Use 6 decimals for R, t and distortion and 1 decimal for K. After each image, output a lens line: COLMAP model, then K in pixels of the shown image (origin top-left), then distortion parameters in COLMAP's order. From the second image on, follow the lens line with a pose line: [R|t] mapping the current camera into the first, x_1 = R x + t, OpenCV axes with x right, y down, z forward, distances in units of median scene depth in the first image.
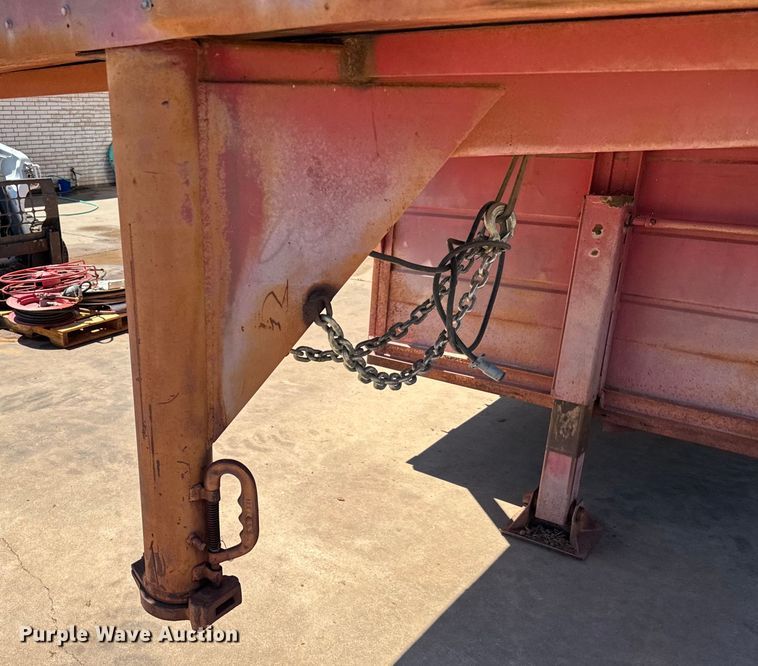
lens RADIAL K [[718.1, 0, 247.7], [0, 718.1, 385.4], [0, 0, 1]] dist [0.004739, 0.000000]
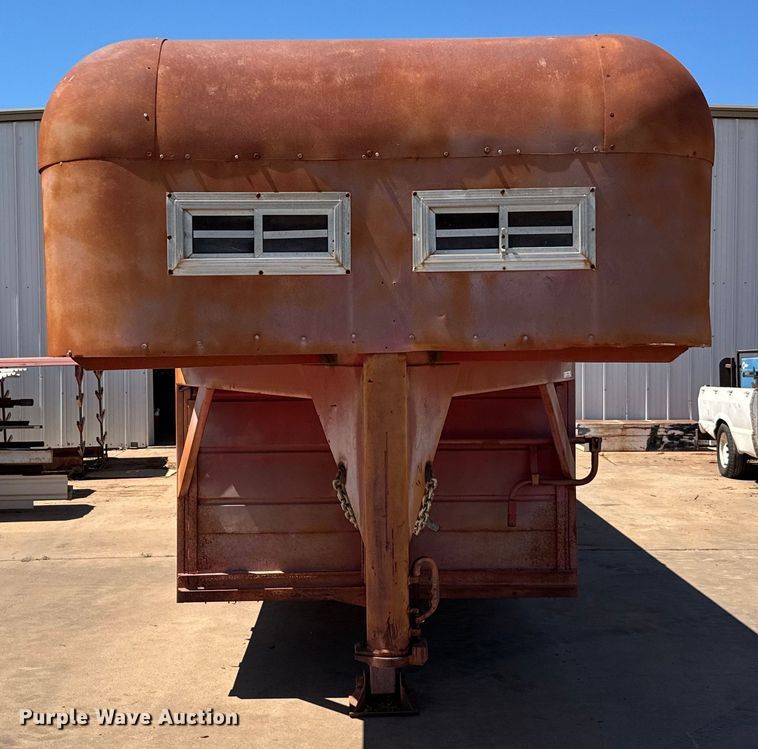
lens RADIAL K [[1025.7, 0, 380.1], [0, 1025.7, 371.6], [0, 0, 1]] dist [0.106064, 0.000000]
pose [[0.735563, -0.012239, 0.677345, -0.747971], [0.241460, 0.938909, -0.245249, 0.111031], [-0.632964, 0.343948, 0.693582, -0.364892]]
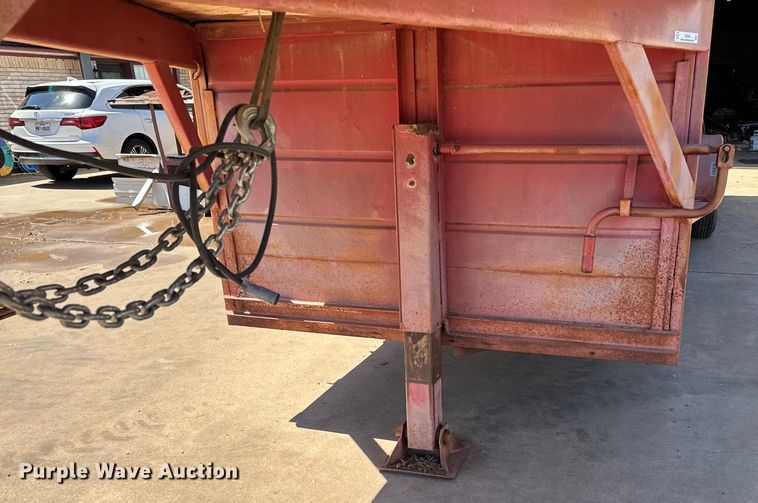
lens RADIAL K [[653.2, 0, 466.4], [0, 653.2, 365.1], [0, 0, 1]] dist [0.094856, -0.064622]
pose [[0.913246, -0.157289, 0.375821, 0.147586], [0.152670, 0.987374, 0.042249, 0.039727], [-0.377721, 0.018793, 0.925729, 0.100812]]
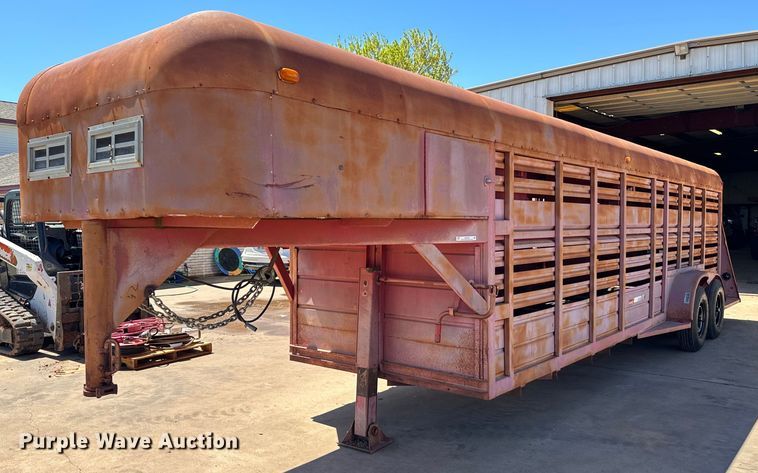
lens RADIAL K [[607.7, 0, 380.7], [0, 607.7, 238.9], [0, 0, 1]] dist [0.083717, -0.023245]
pose [[0.999177, 0.003064, 0.040448, 0.417379], [0.010566, 0.943063, -0.332446, 0.243440], [-0.039163, 0.332600, 0.942254, -0.702709]]
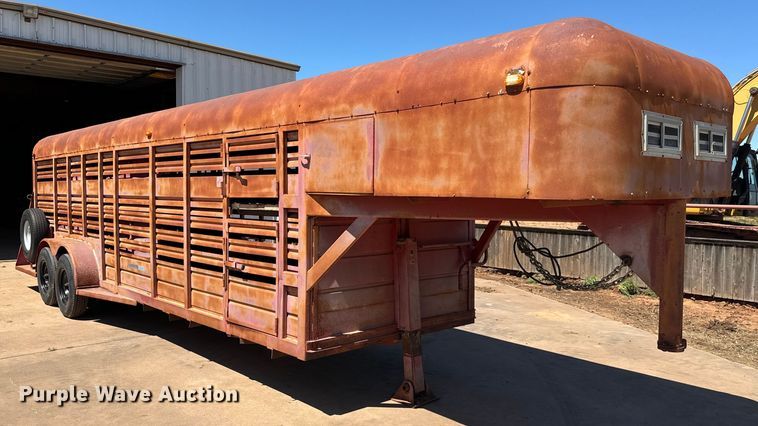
lens RADIAL K [[601.9, 0, 376.8], [0, 601.9, 208.5], [0, 0, 1]] dist [0.044920, -0.008400]
pose [[0.109778, -0.019202, 0.993771, -1.331438], [0.342358, 0.939364, -0.019669, -0.318352], [-0.933134, 0.342384, 0.109696, 0.767167]]
